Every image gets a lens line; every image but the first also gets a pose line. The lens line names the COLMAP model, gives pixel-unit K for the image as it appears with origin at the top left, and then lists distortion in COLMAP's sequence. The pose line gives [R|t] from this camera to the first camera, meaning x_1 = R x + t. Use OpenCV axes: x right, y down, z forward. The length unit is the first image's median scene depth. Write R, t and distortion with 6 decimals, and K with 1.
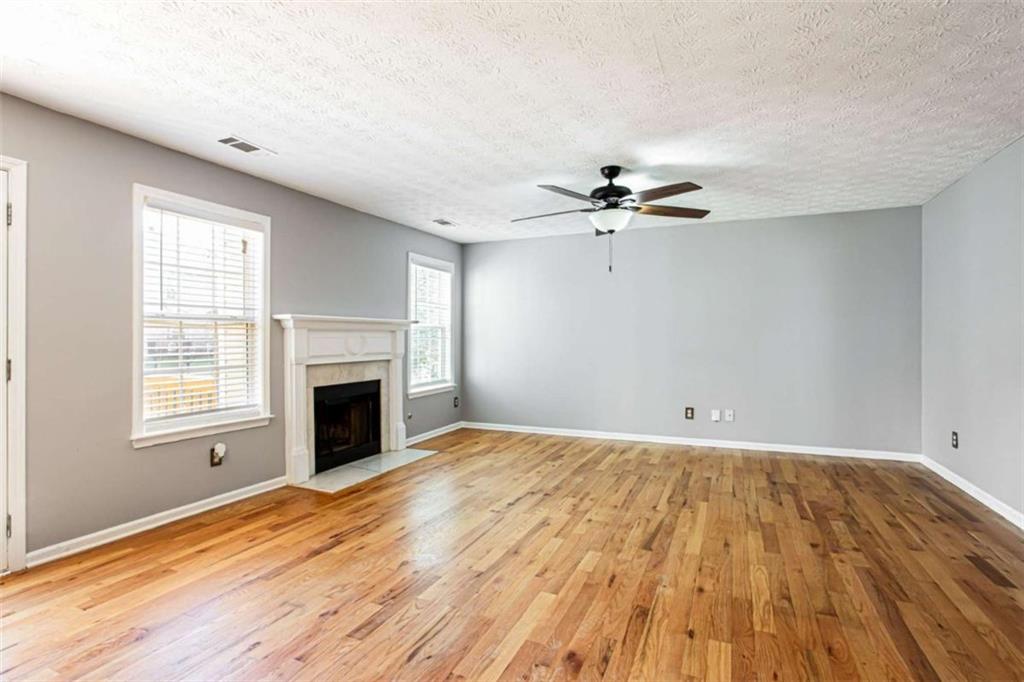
lens RADIAL K [[498.1, 0, 512.9], [0, 498.1, 339.5], [0, 0, 1]] dist [-0.019030, 0.005449]
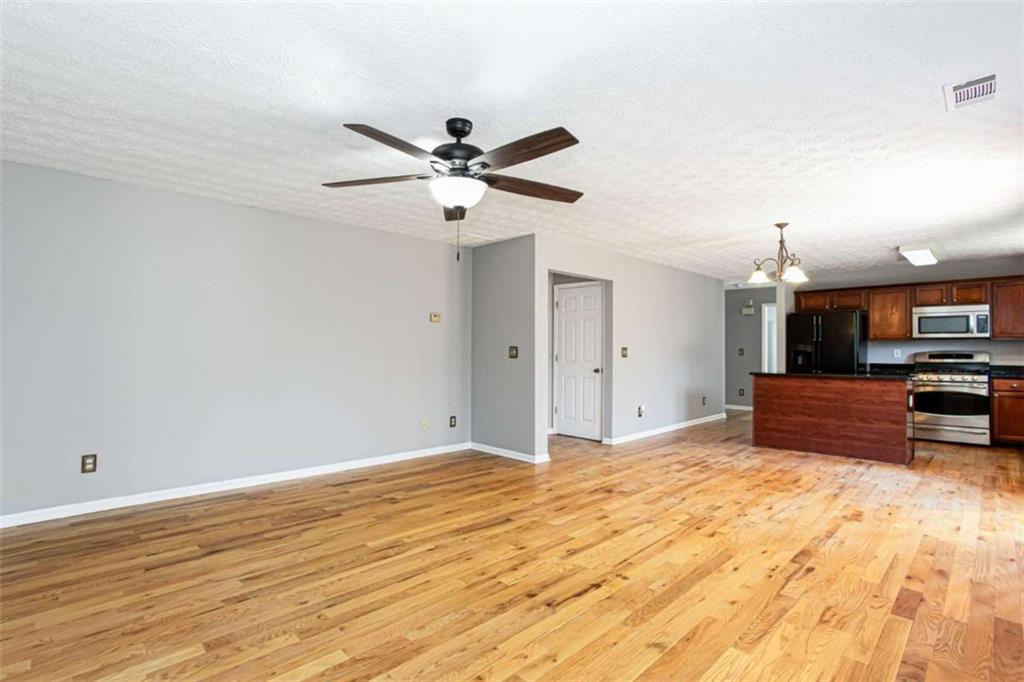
lens RADIAL K [[498.1, 0, 510.4], [0, 498.1, 343.5], [0, 0, 1]] dist [-0.019030, 0.005449]
pose [[-0.932452, 0.002256, 0.361286, -0.140781], [-0.004679, 0.999821, -0.018319, 0.001031], [-0.361263, -0.018772, -0.932275, 1.655404]]
